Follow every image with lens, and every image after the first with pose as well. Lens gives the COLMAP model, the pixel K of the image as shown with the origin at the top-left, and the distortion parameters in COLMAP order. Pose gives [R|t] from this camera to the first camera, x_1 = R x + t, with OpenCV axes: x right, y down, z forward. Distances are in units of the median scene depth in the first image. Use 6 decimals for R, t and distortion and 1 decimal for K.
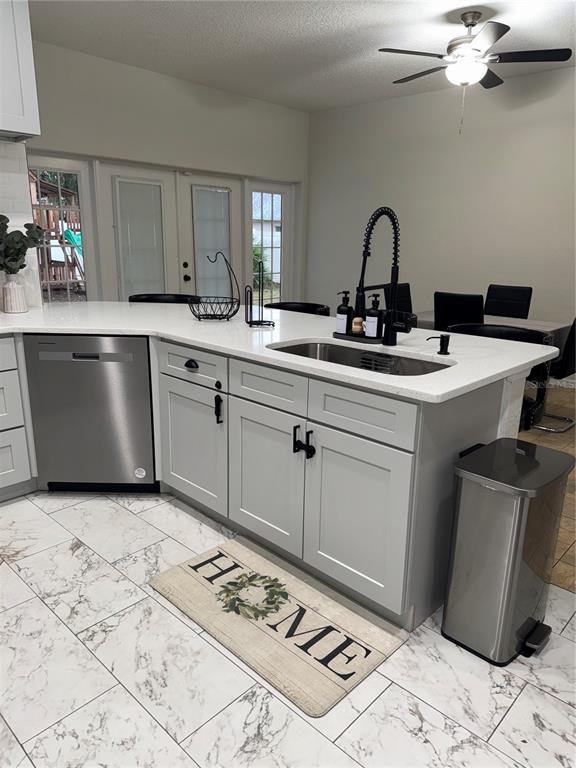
lens RADIAL K [[542.2, 0, 288.3], [0, 542.2, 386.6], [0, 0, 1]] dist [0.050750, -0.060100]
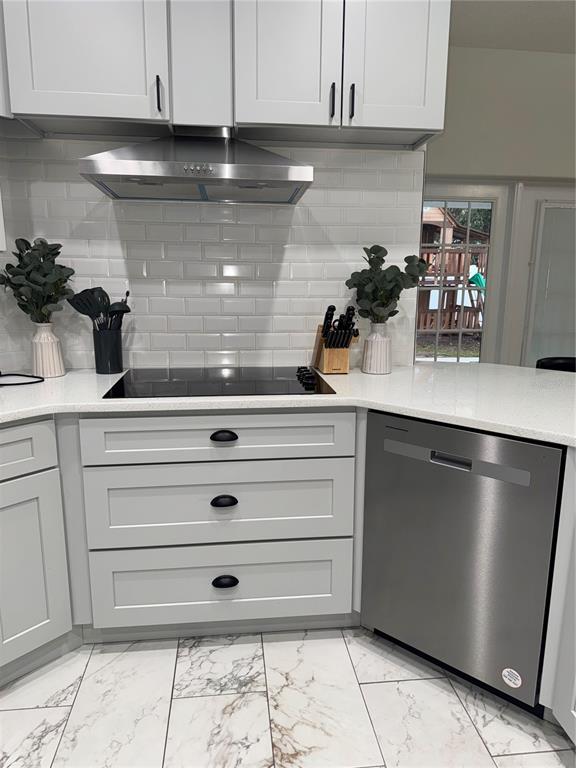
lens RADIAL K [[542.2, 0, 285.5], [0, 542.2, 387.3], [0, 0, 1]] dist [0.050750, -0.060100]
pose [[0.760163, 0.113765, -0.639695, -0.121970], [-0.162852, 0.986485, -0.018081, -0.090052], [0.628992, 0.117921, 0.768416, 0.381225]]
